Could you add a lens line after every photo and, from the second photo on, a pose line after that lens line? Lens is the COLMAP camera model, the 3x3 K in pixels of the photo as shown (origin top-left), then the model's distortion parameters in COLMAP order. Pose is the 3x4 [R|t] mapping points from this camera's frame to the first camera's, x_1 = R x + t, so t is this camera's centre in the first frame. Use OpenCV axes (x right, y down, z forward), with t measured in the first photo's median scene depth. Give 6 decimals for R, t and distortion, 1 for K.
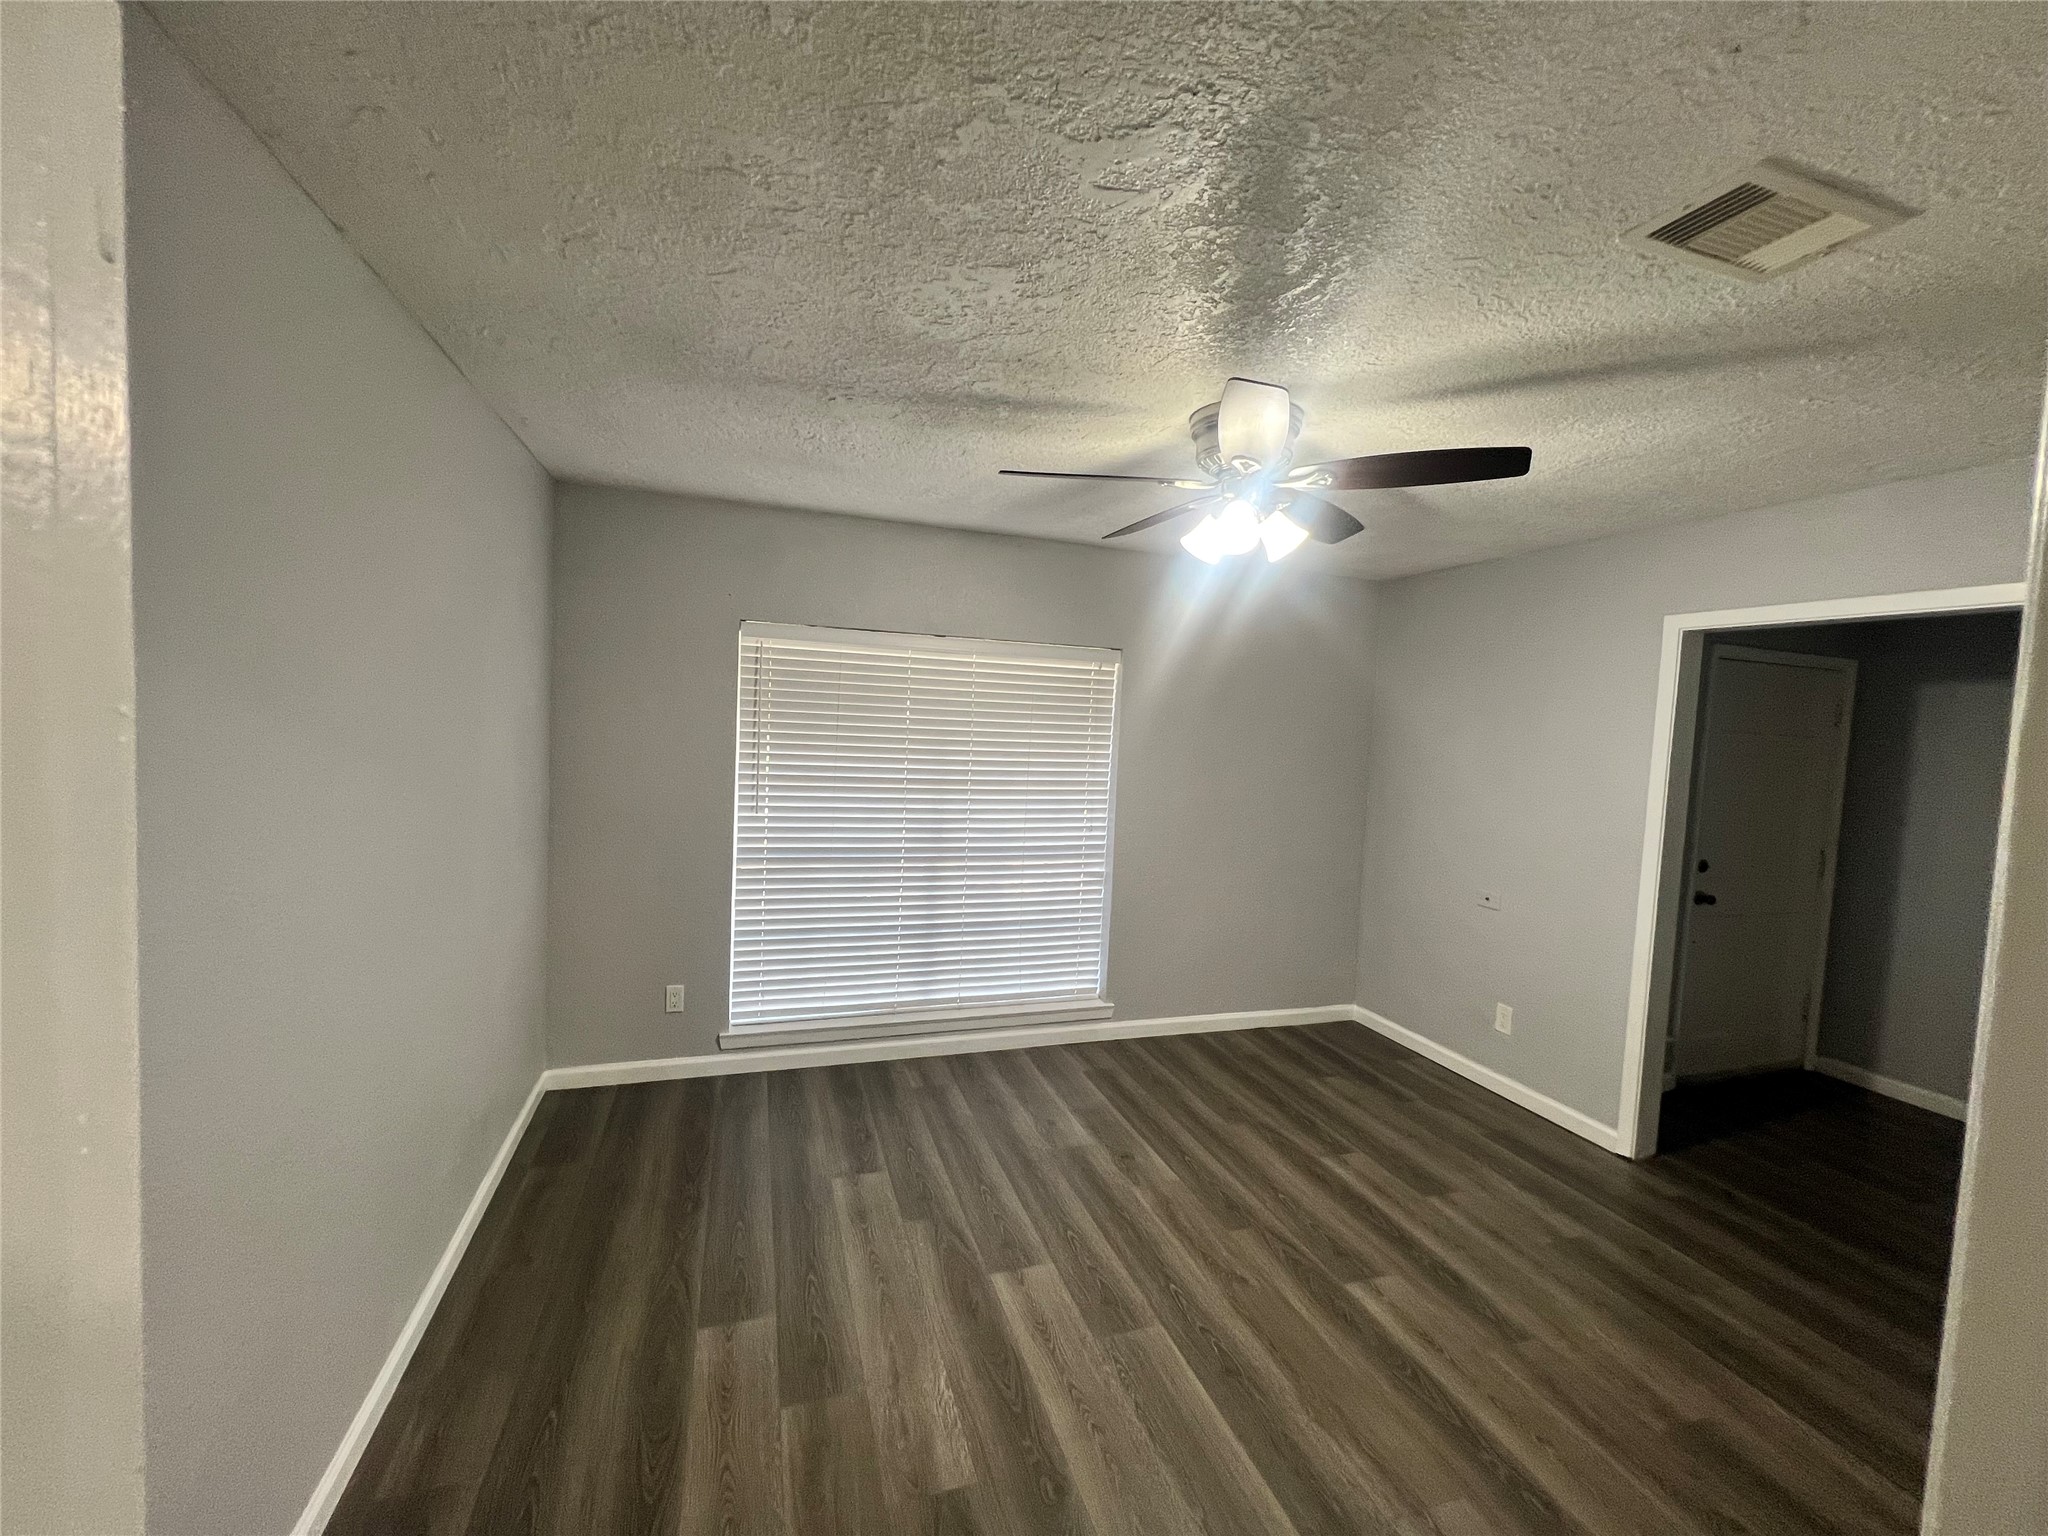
lens RADIAL K [[824.7, 0, 1017.3], [0, 824.7, 760.8], [0, 0, 1]] dist [0.005942, -0.000351]
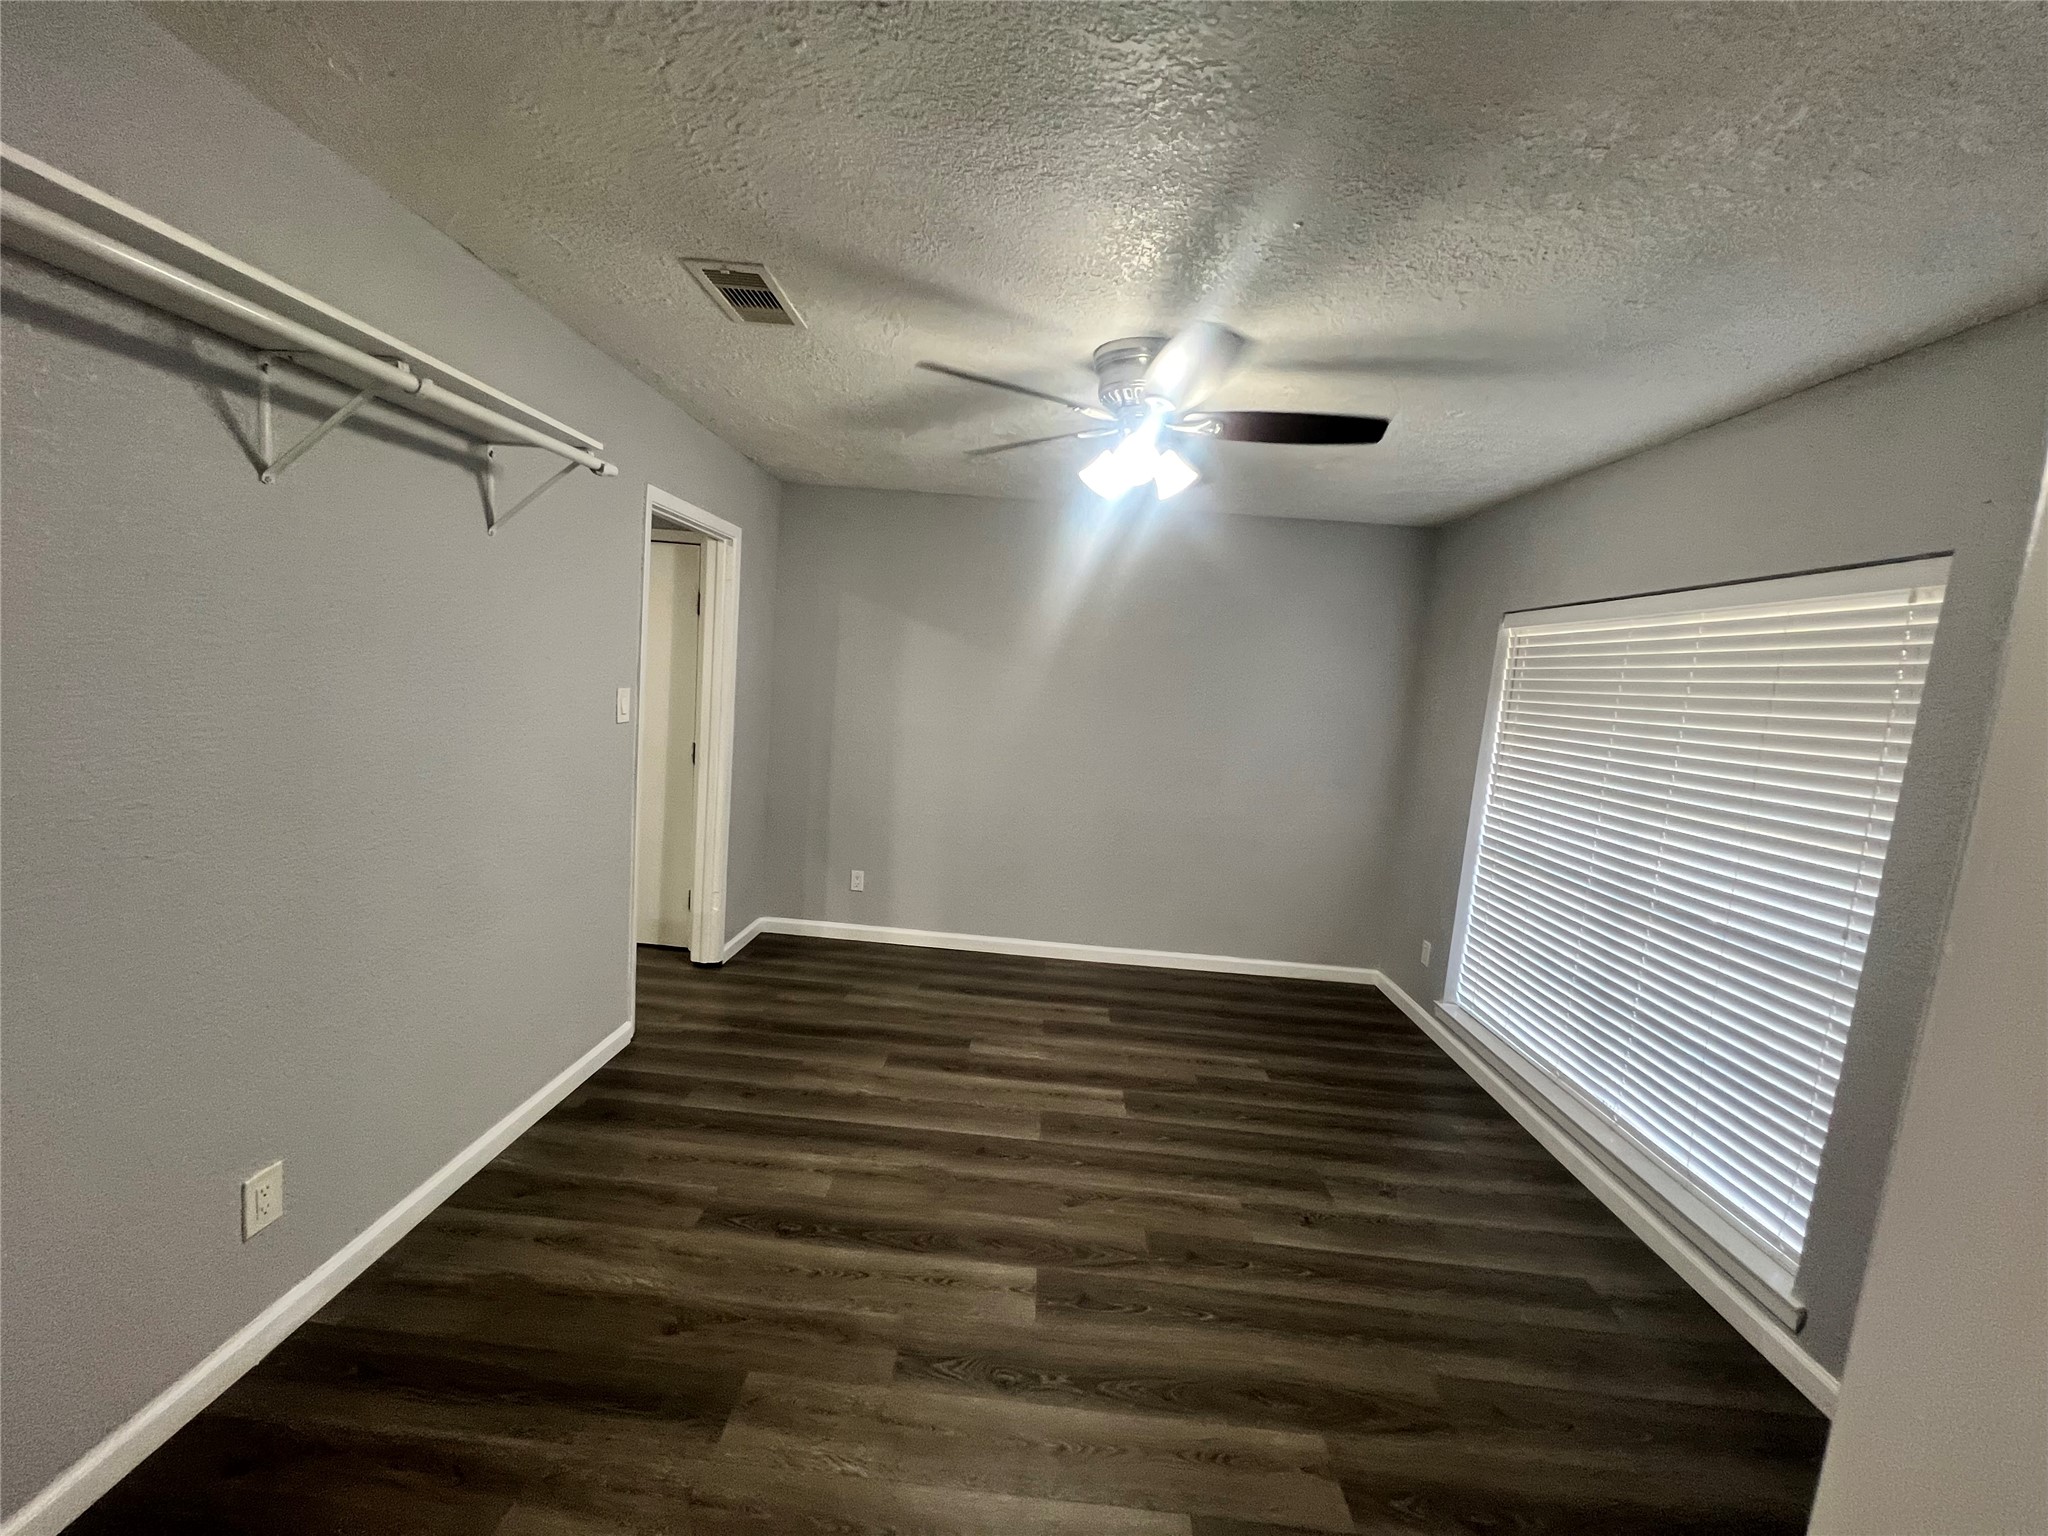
lens RADIAL K [[824.7, 0, 1021.4], [0, 824.7, 759.2], [0, 0, 1]] dist [0.005942, -0.000351]
pose [[-0.343921, 0.022757, -0.938723, 1.039261], [-0.152010, 0.985170, 0.079575, 0.022373], [0.926613, 0.170063, -0.335361, 1.011839]]
